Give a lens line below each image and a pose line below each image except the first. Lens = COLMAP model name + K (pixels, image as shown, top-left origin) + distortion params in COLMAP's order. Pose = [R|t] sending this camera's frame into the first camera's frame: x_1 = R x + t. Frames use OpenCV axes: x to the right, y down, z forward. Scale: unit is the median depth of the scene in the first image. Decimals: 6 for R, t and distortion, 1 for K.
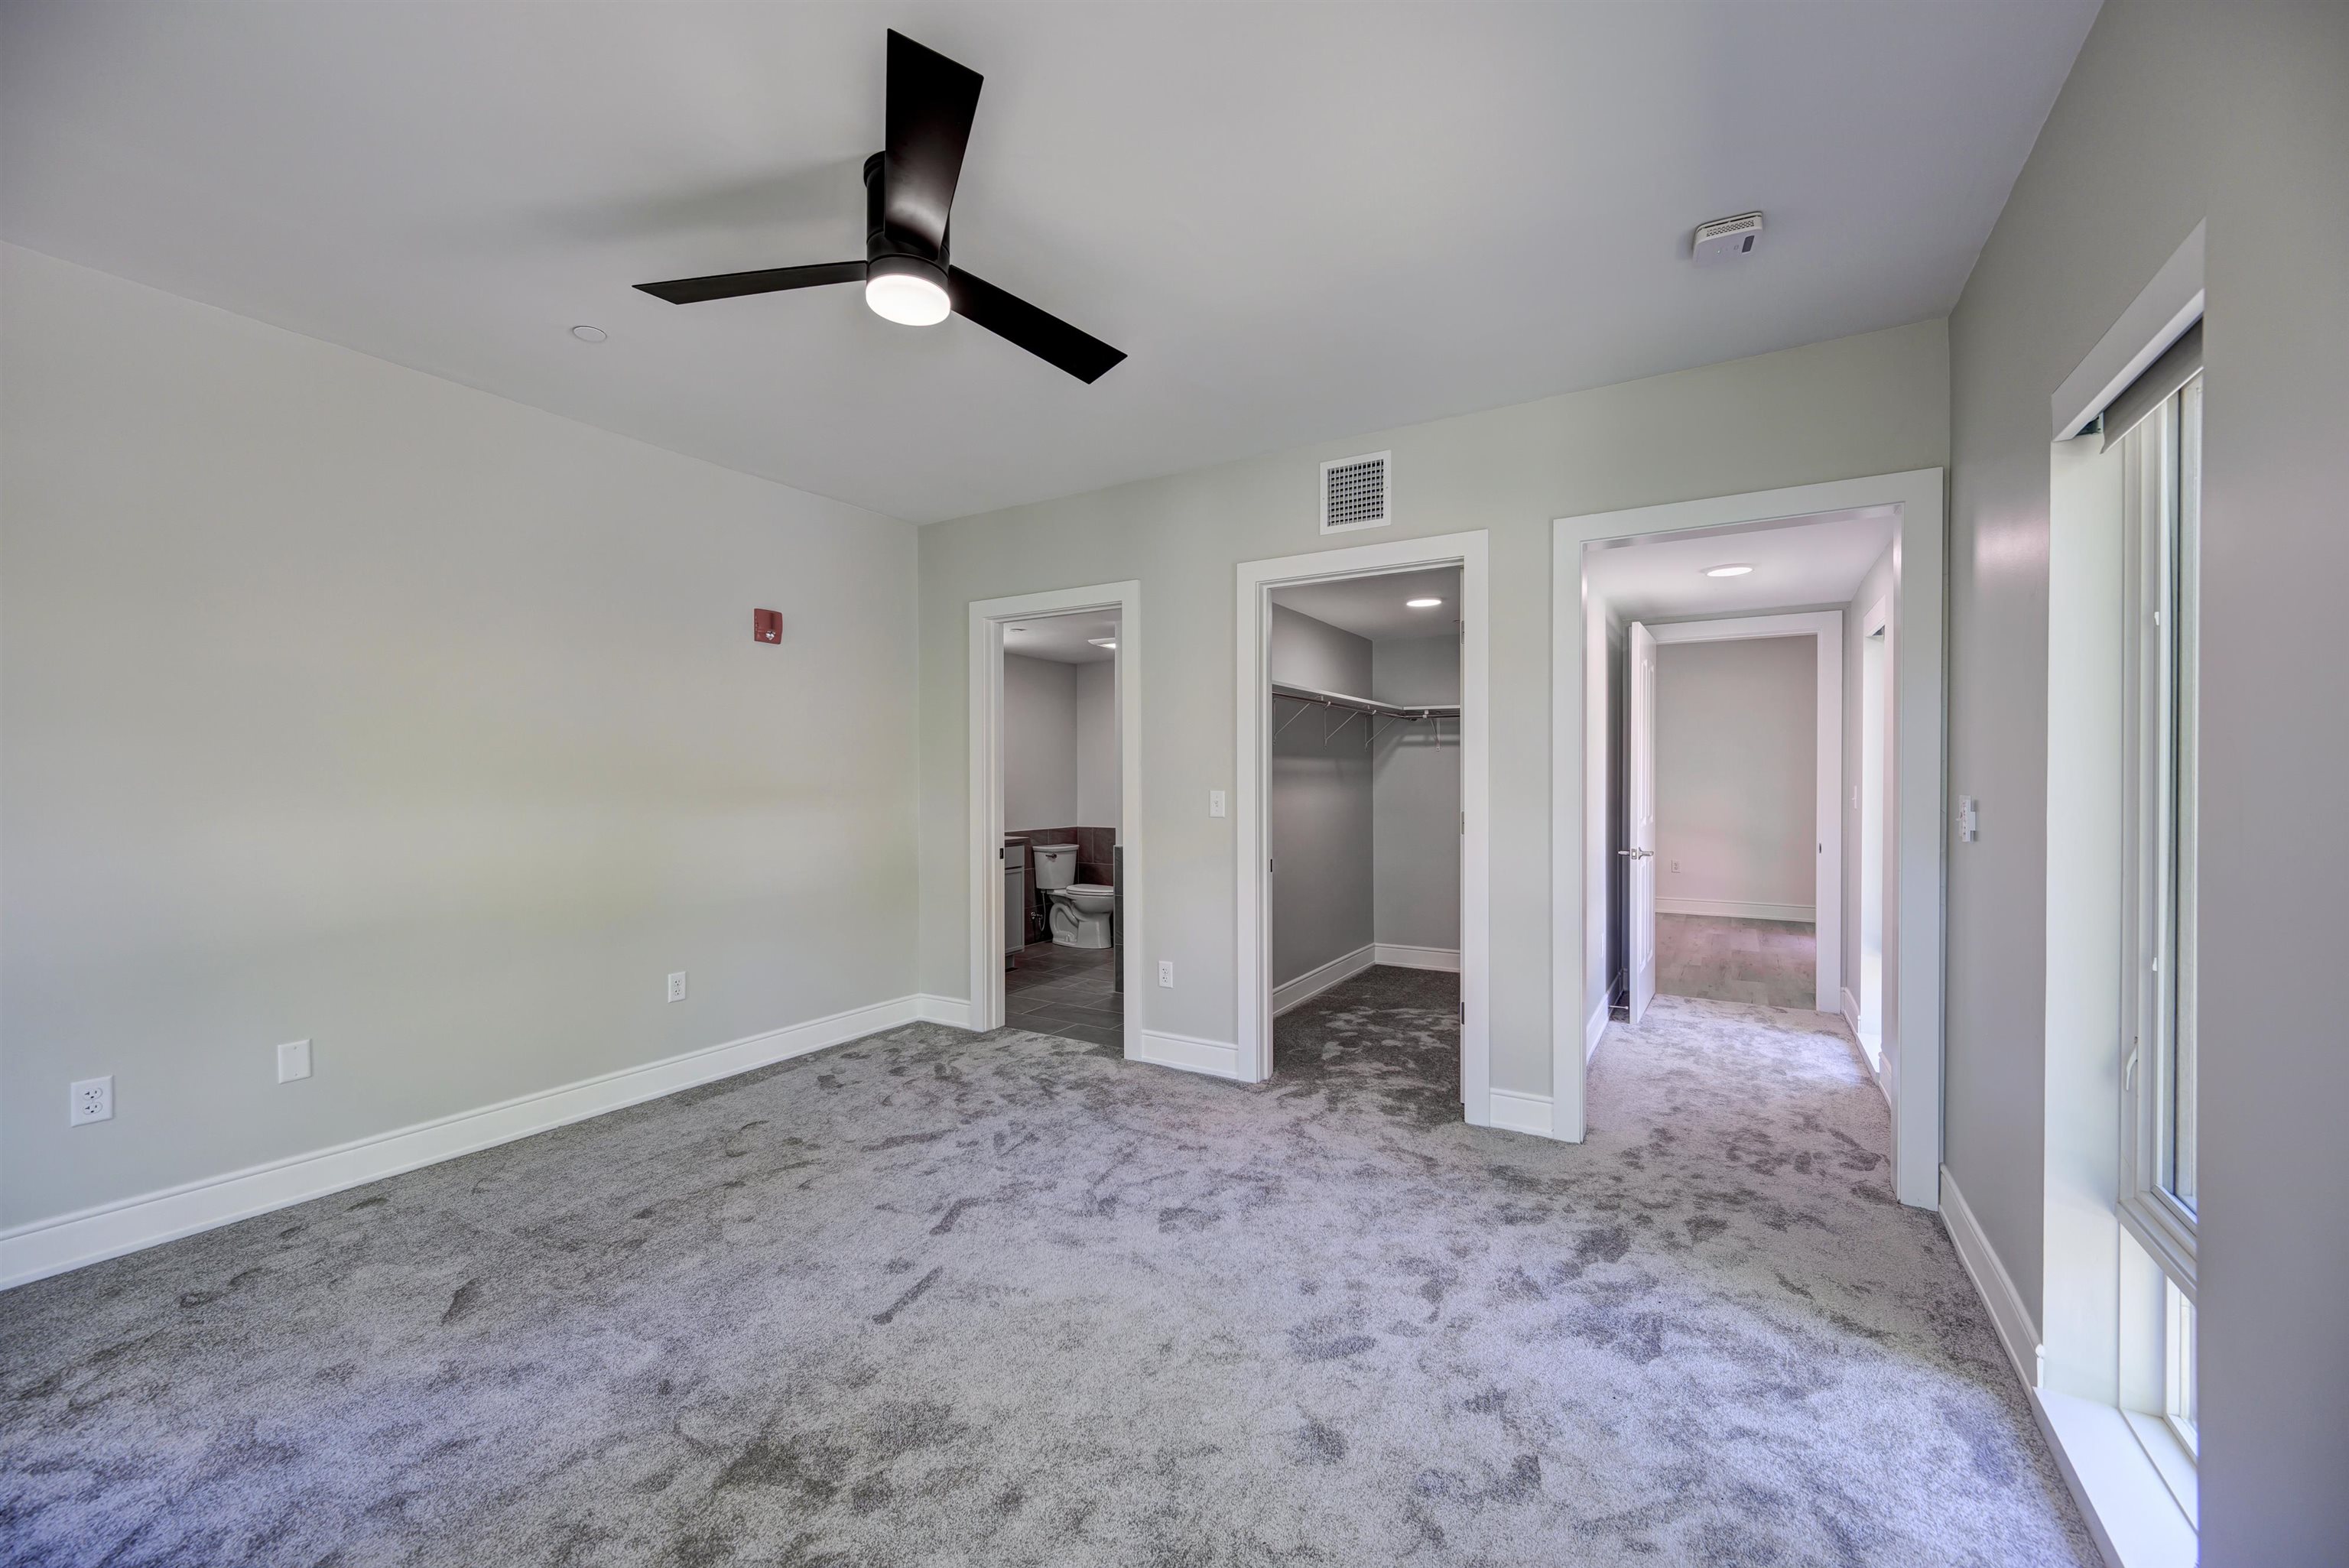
lens RADIAL K [[918.1, 0, 1166.7], [0, 918.1, 783.9], [0, 0, 1]] dist [-0.001621, -0.000425]
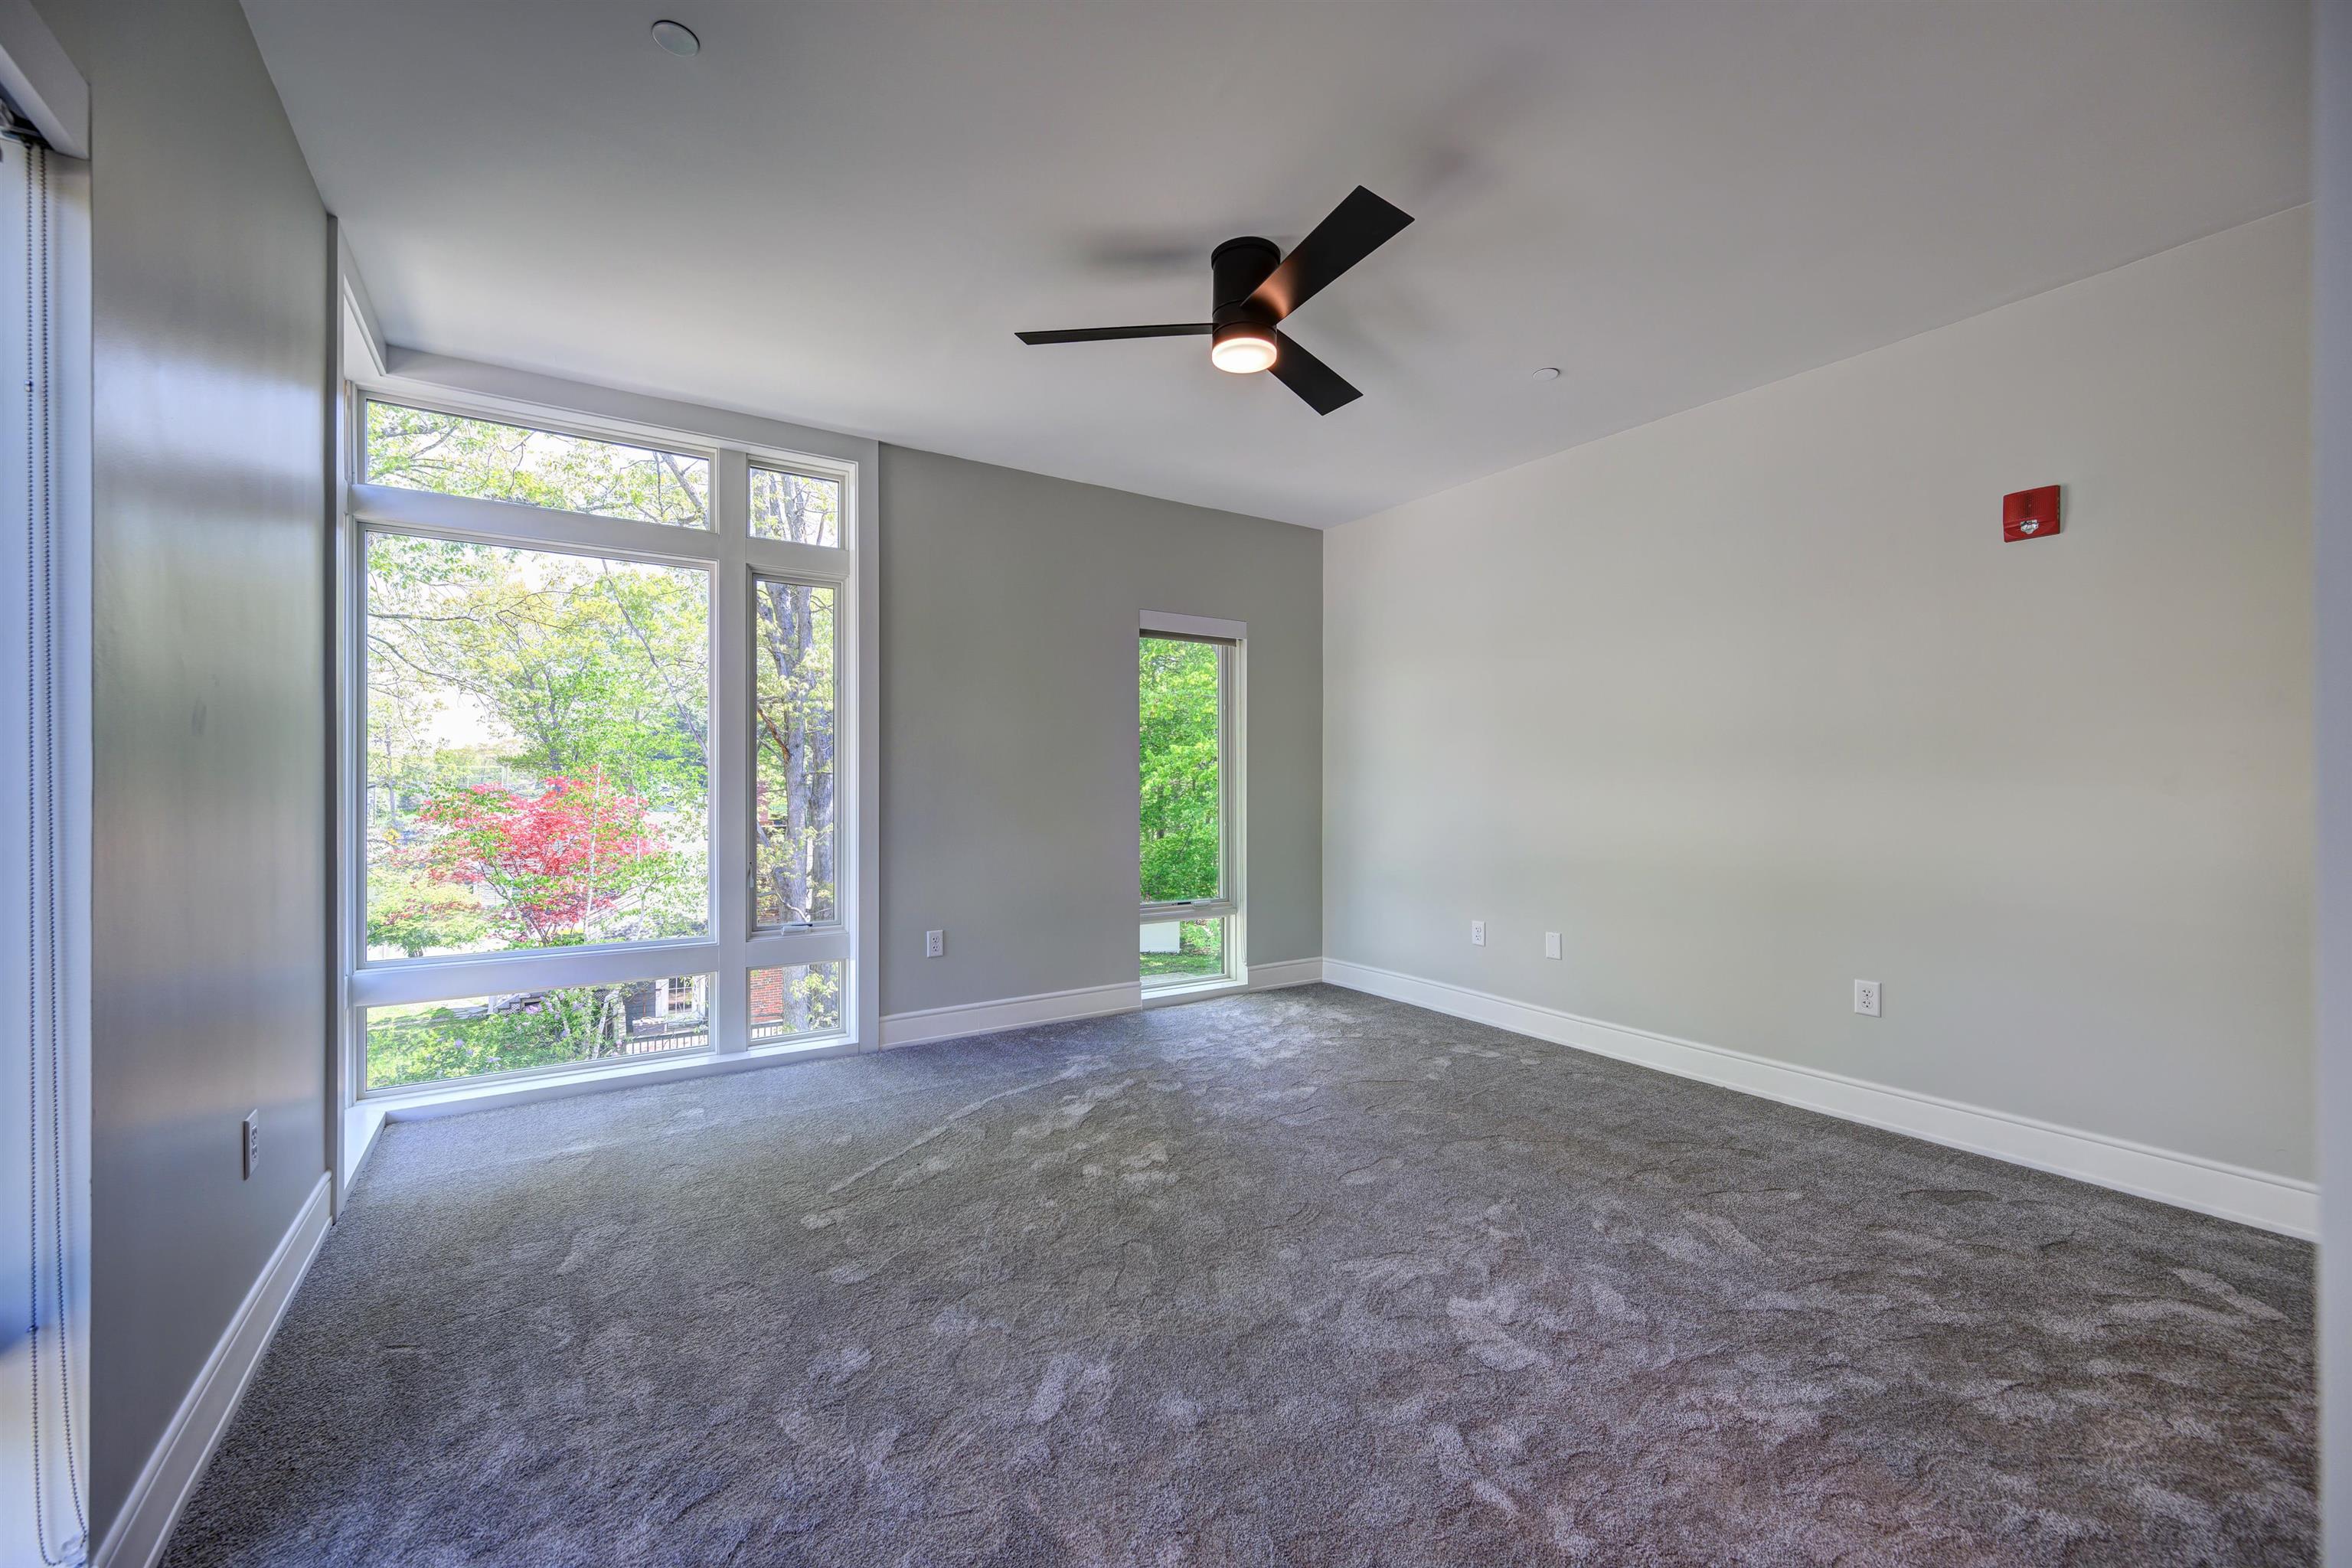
lens RADIAL K [[919.3, 0, 1168.2], [0, 919.3, 783.9], [0, 0, 1]] dist [-0.001621, -0.000425]
pose [[-0.425783, -0.000331, -0.904825, 0.475708], [-0.006250, 0.999977, 0.002576, 0.030492], [0.904804, 0.006752, -0.425775, 0.772255]]
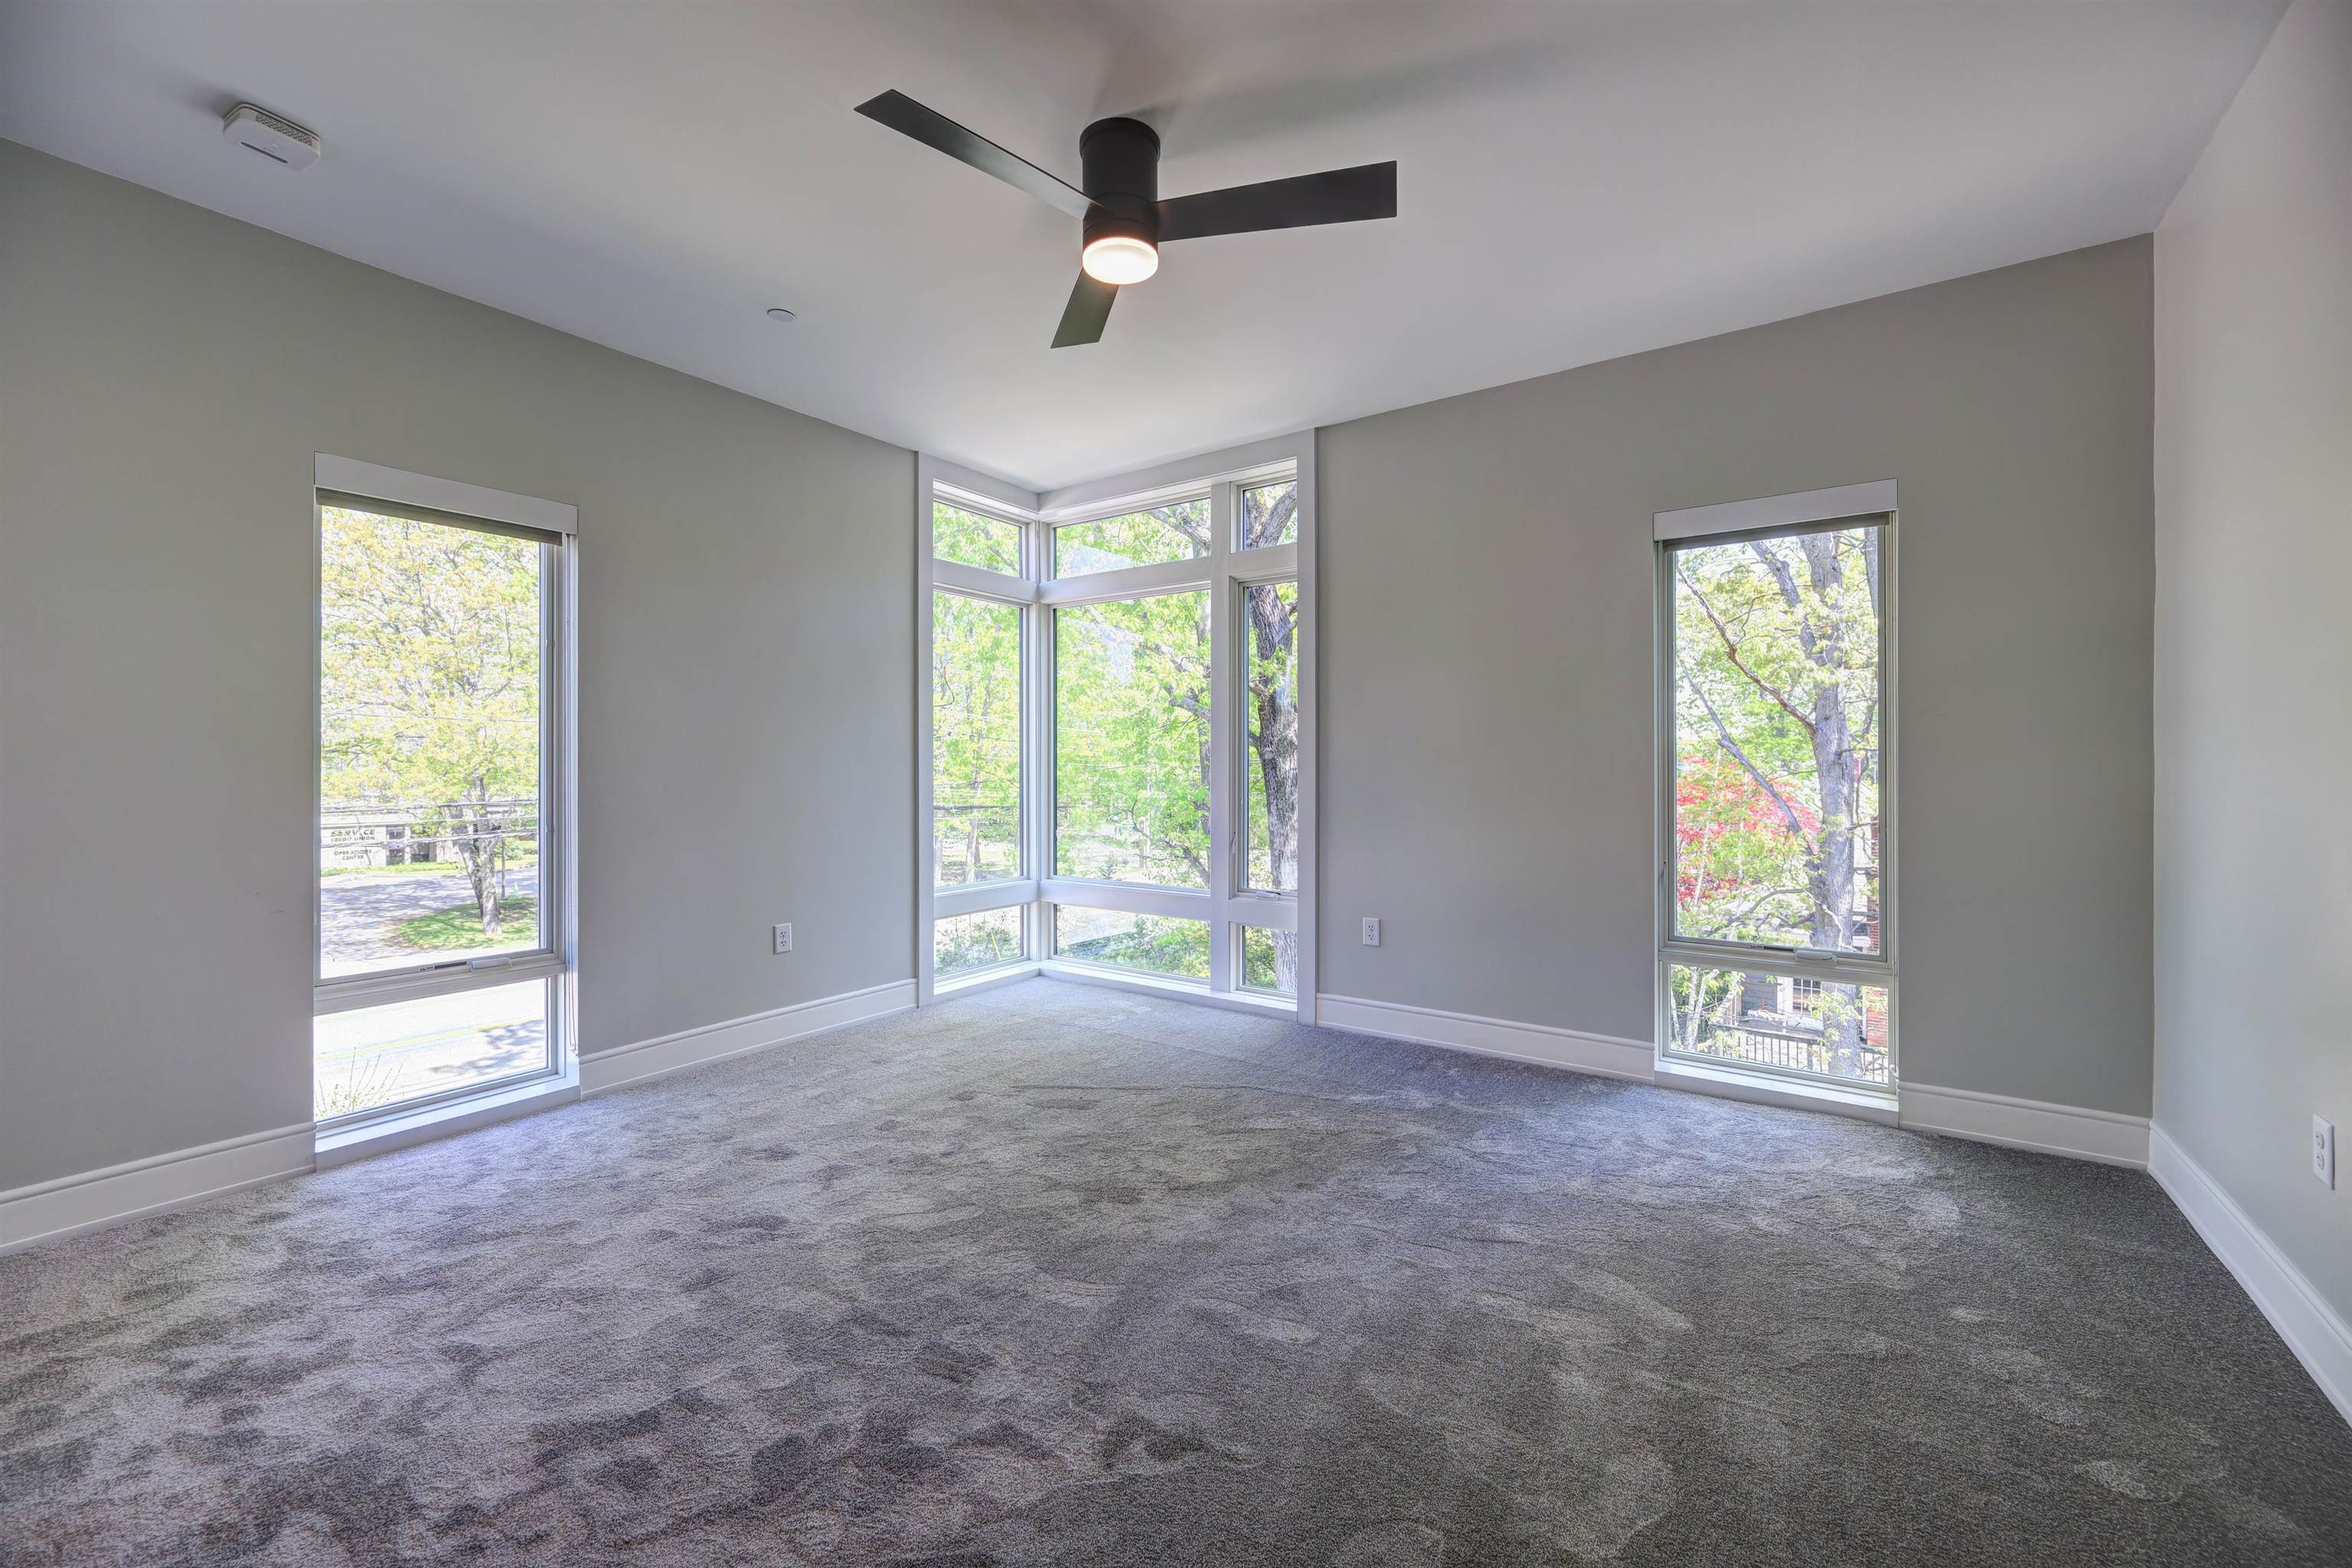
lens RADIAL K [[956.3, 0, 1202.2], [0, 956.3, 764.9], [0, 0, 1]] dist [-0.000348, -0.000131]
pose [[-0.998593, 0.002495, 0.052979, -0.237508], [0.002866, 0.999972, 0.006931, 0.027917], [-0.052960, 0.007073, -0.998572, 1.134957]]
